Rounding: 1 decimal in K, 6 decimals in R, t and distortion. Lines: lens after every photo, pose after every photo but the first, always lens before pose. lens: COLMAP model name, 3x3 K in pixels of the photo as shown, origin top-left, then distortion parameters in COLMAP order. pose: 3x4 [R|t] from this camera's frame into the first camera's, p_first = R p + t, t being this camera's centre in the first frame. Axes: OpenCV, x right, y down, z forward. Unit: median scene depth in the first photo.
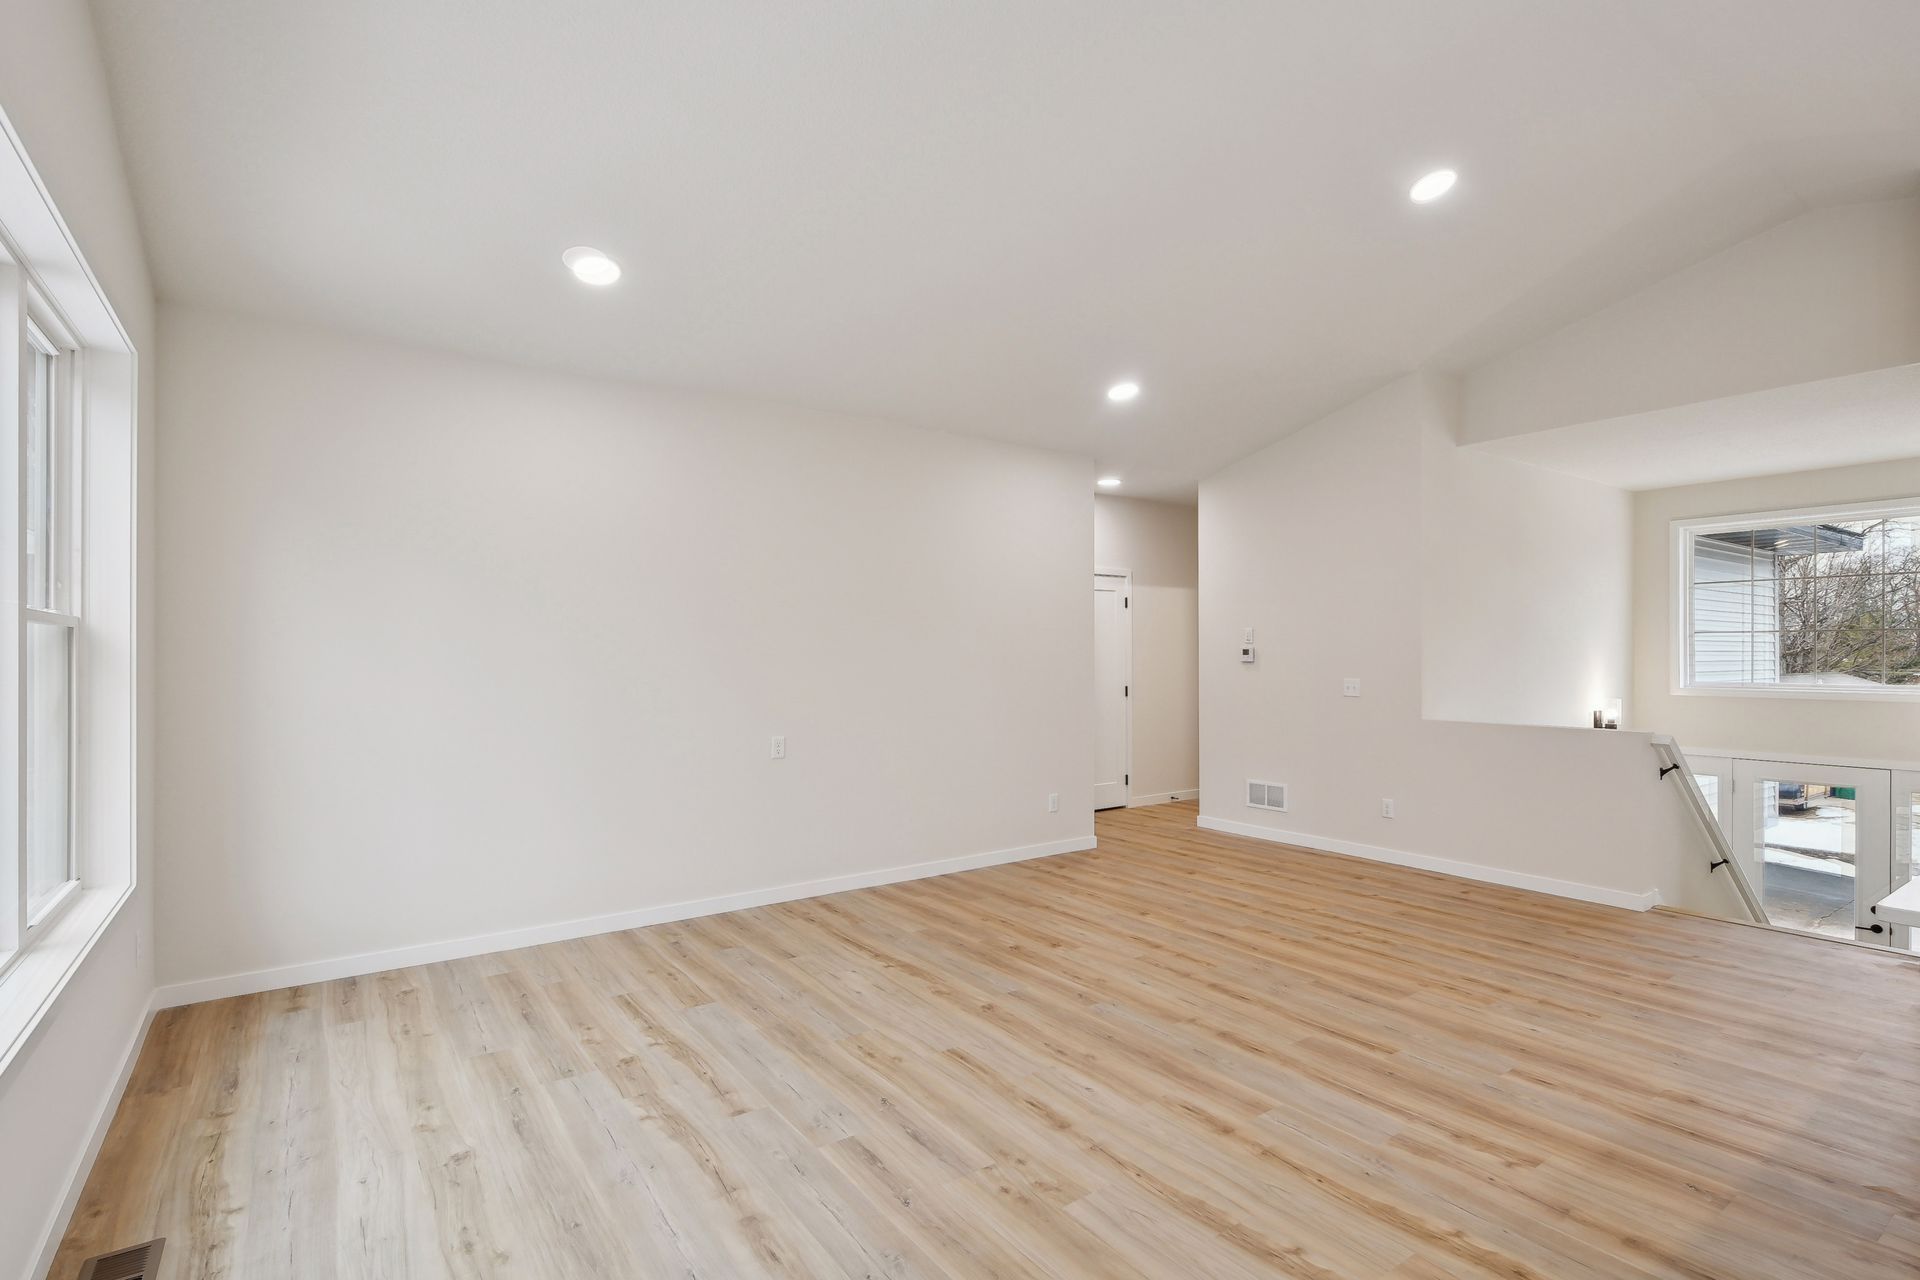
lens RADIAL K [[909.4, 0, 964.6], [0, 909.4, 654.8], [0, 0, 1]] dist [-0.001491, 0.000126]
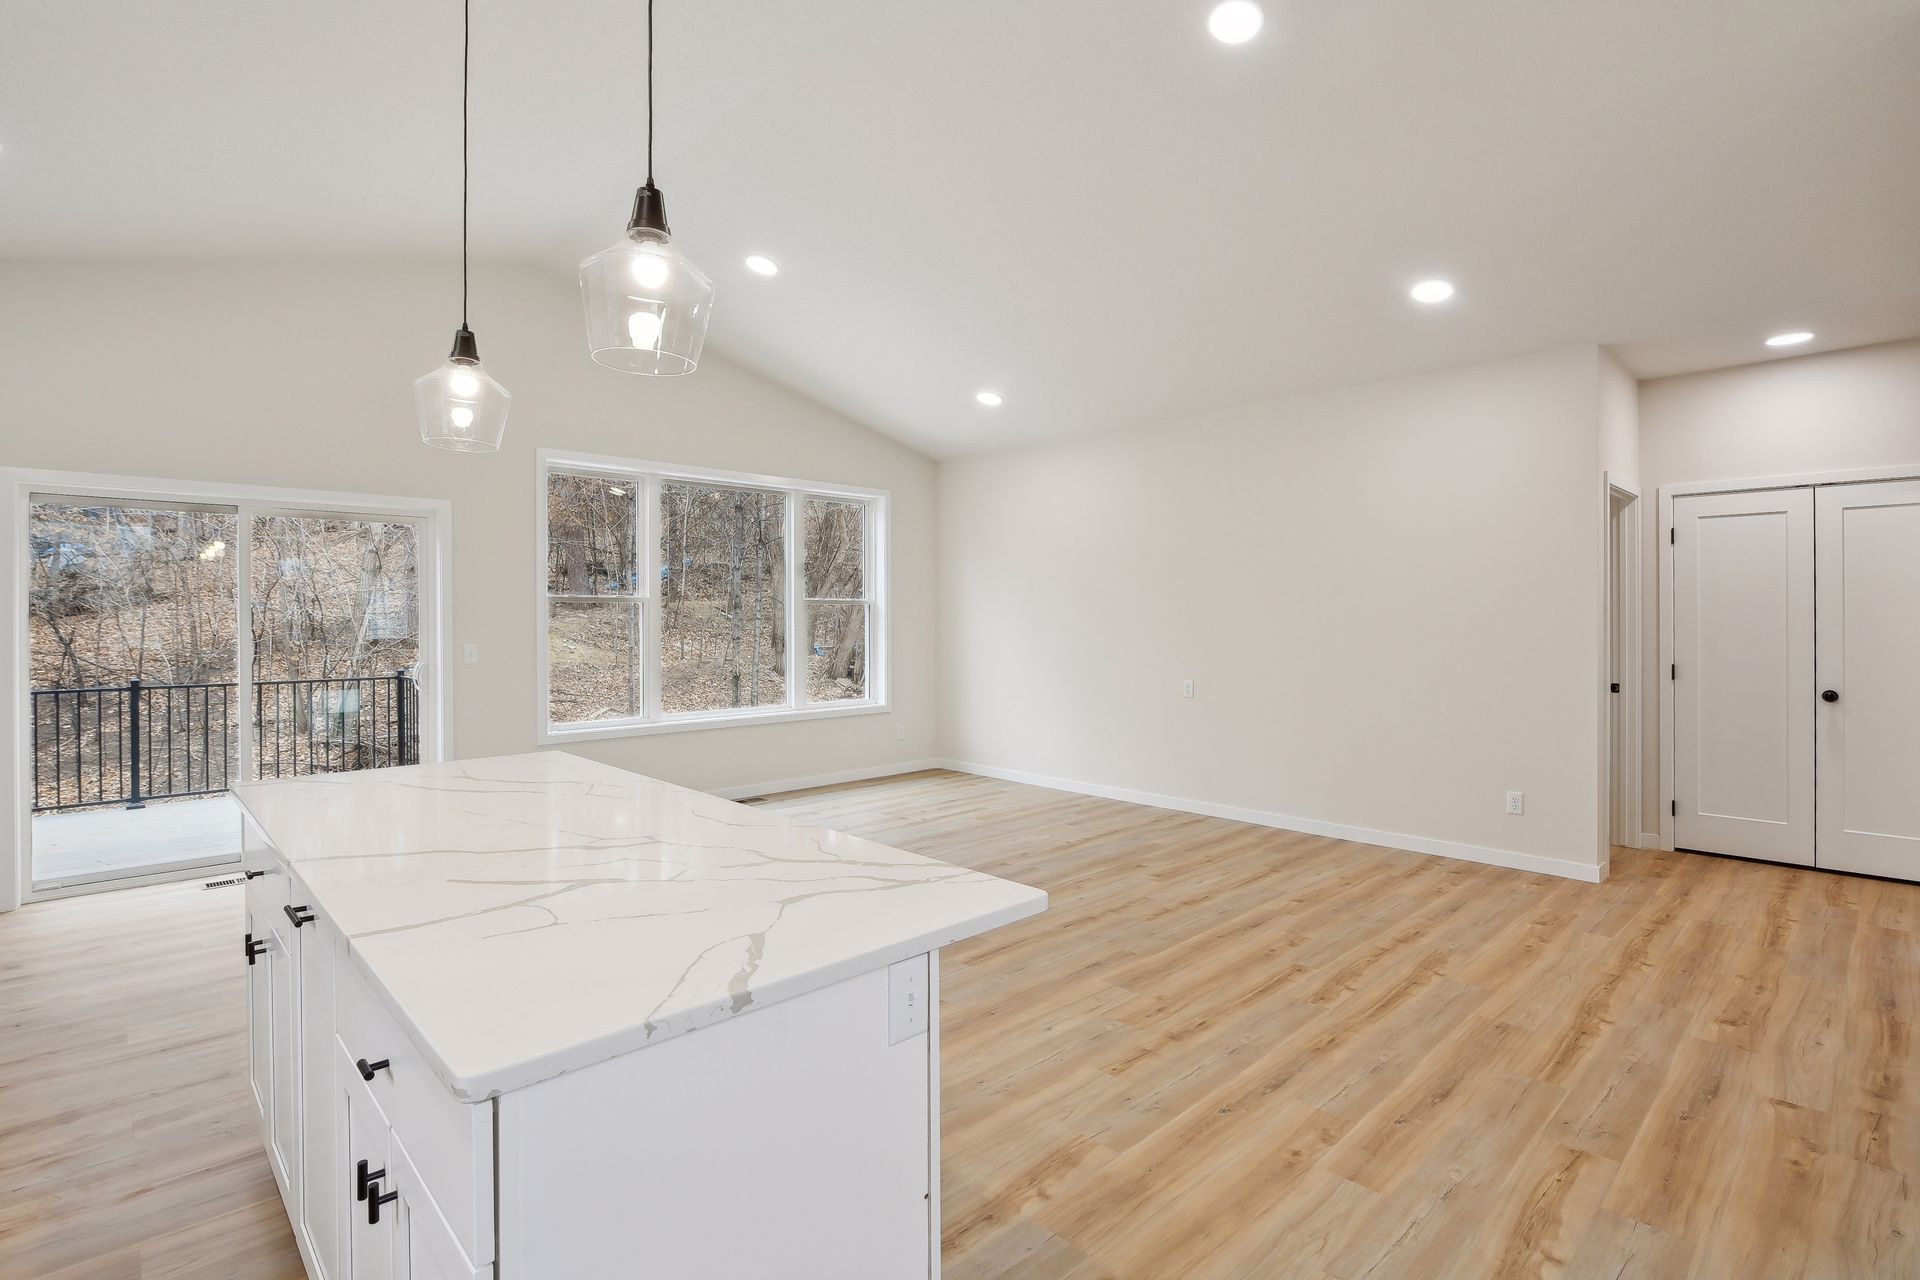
lens RADIAL K [[915.6, 0, 960.5], [0, 915.6, 619.7], [0, 0, 1]] dist [-0.002265, -0.004973]
pose [[0.130180, 0.000810, -0.991490, 1.111359], [0.006222, 0.999979, 0.001634, 0.003074], [0.991471, -0.006381, 0.130173, 0.583547]]
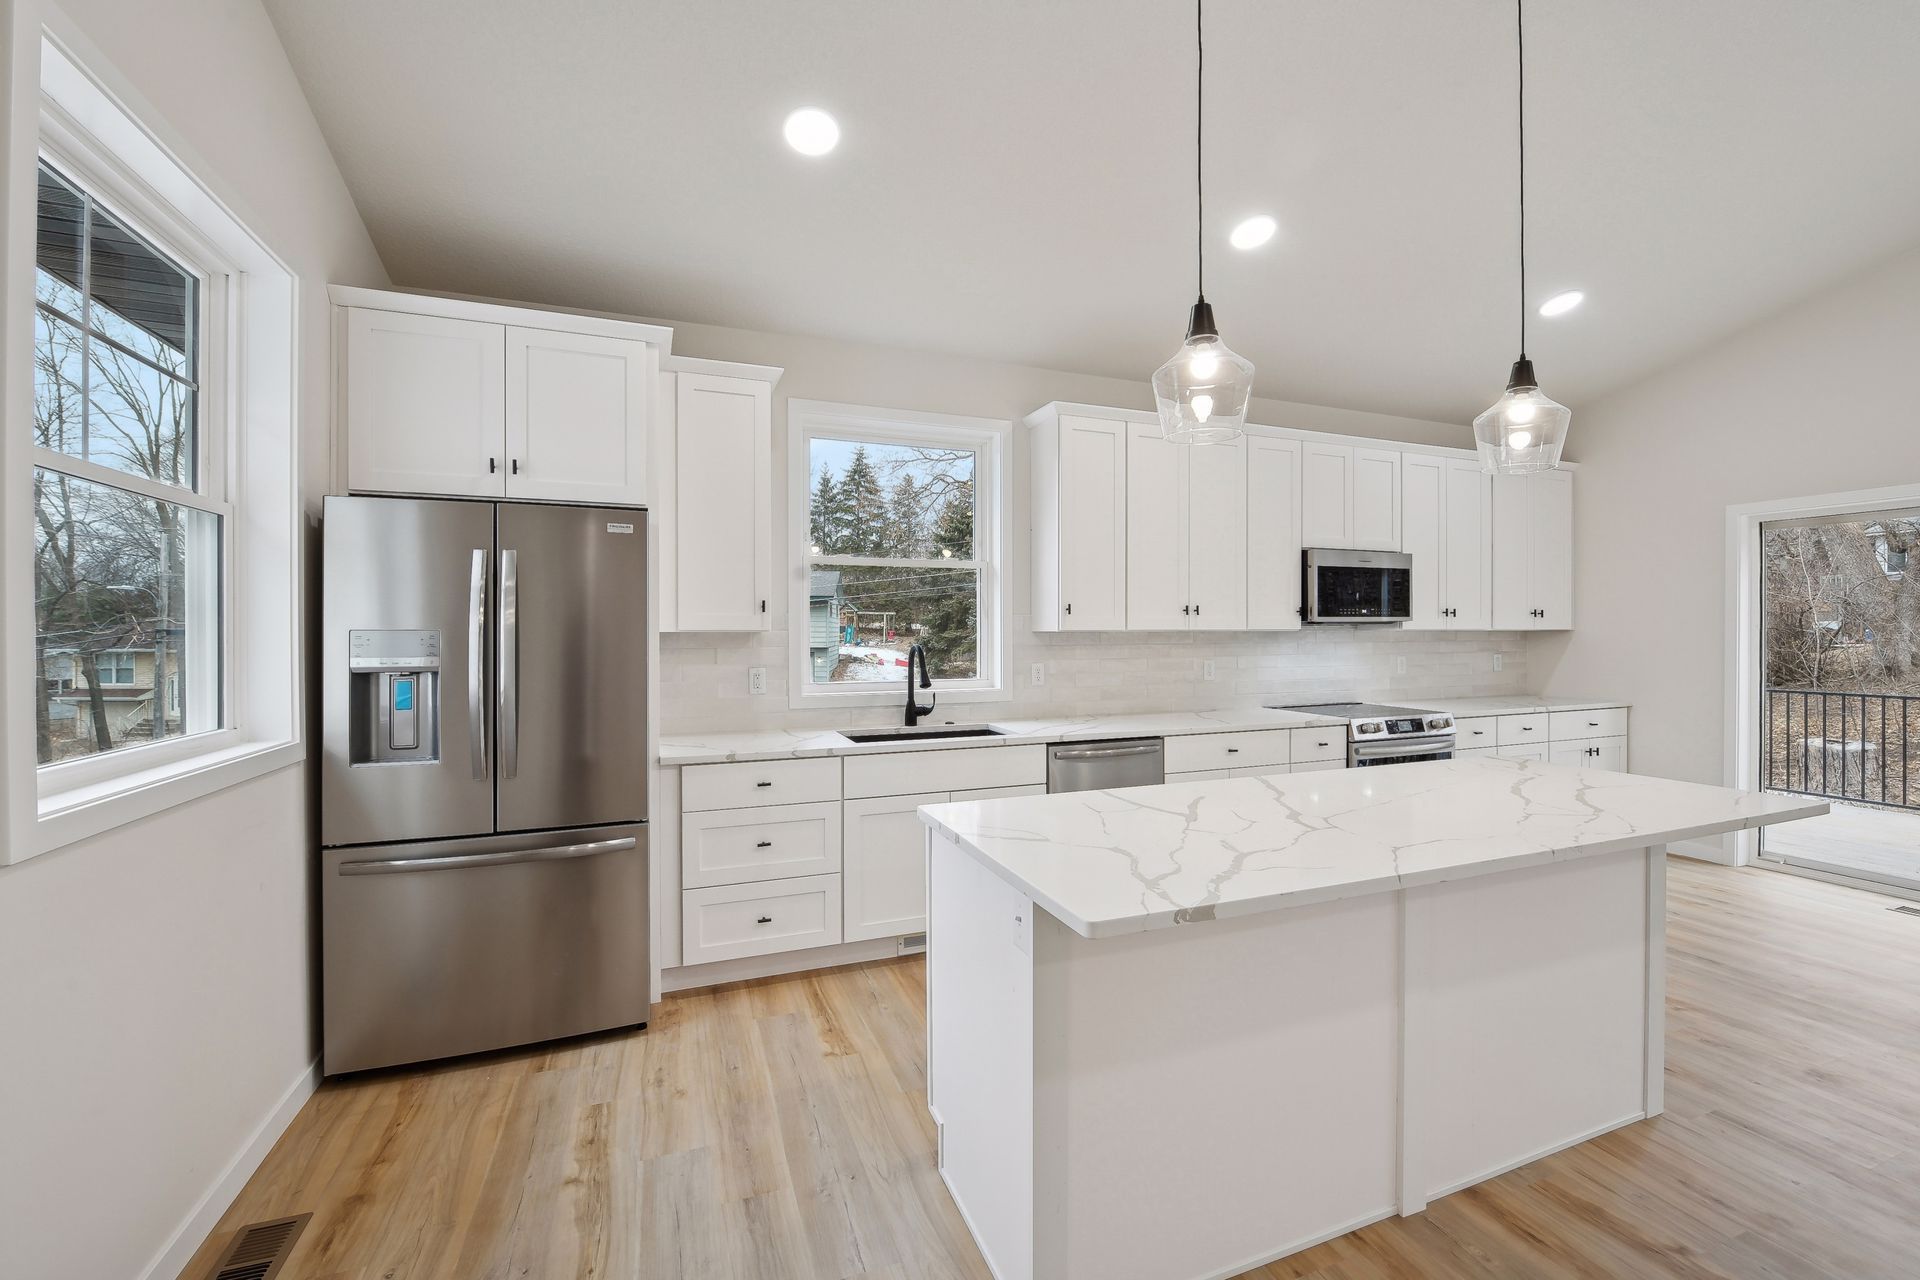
lens RADIAL K [[787.1, 0, 960.0], [0, 787.1, 640.0], [0, 0, 1]] dist [-0.002141, -0.000111]
pose [[-0.965620, -0.002151, 0.259950, 0.739778], [-0.000041, 0.999967, 0.008123, 0.004185], [-0.259959, 0.007833, -0.965588, 0.946954]]
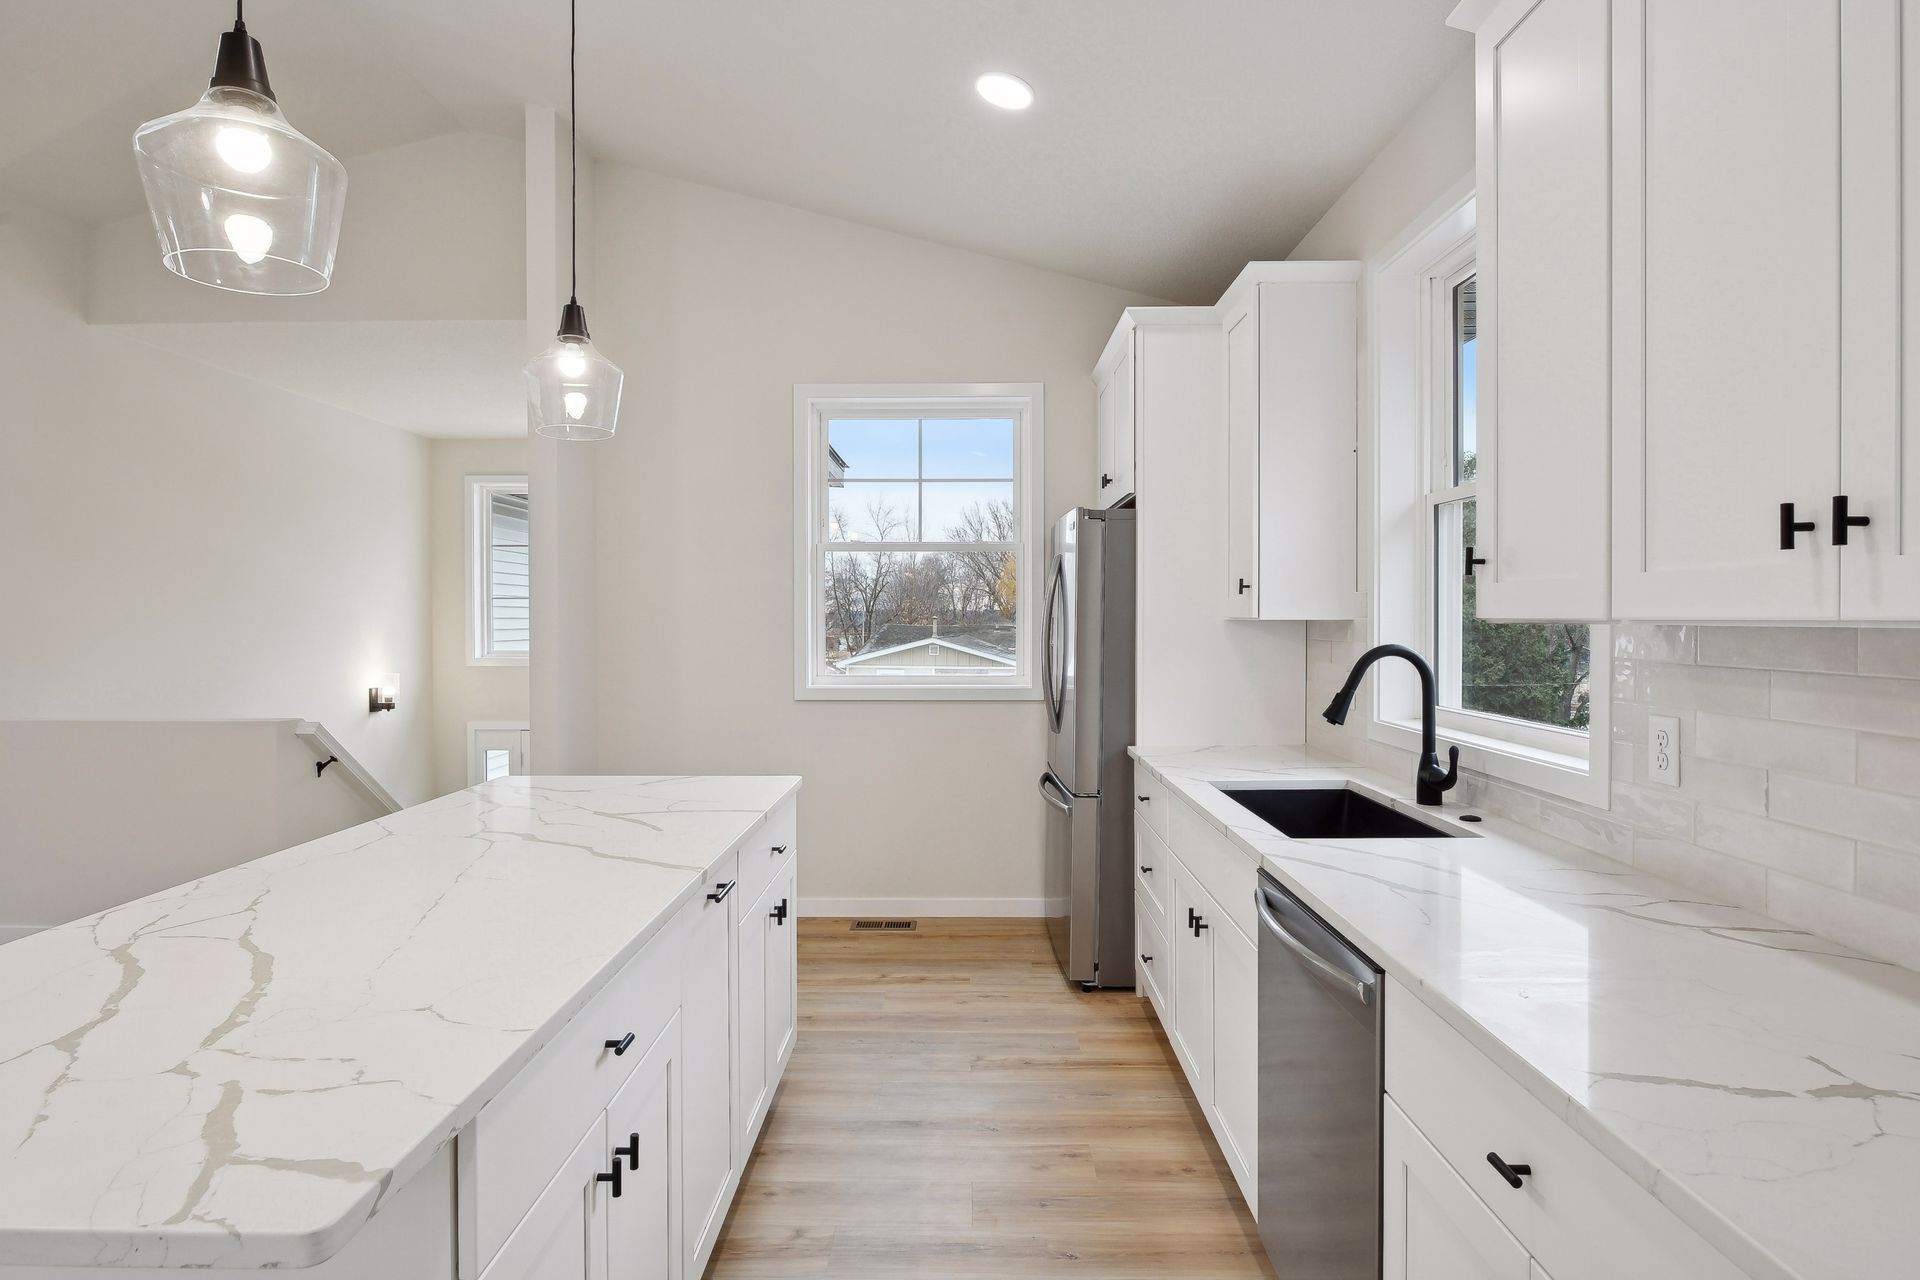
lens RADIAL K [[1002.0, 0, 963.3], [0, 1002.0, 627.0], [0, 0, 1]] dist [-0.000354, -0.000036]
pose [[0.595277, -0.012008, 0.803430, 0.406461], [0.006104, 0.999927, 0.010422, -0.002522], [-0.803497, -0.001300, 0.595307, 0.006034]]
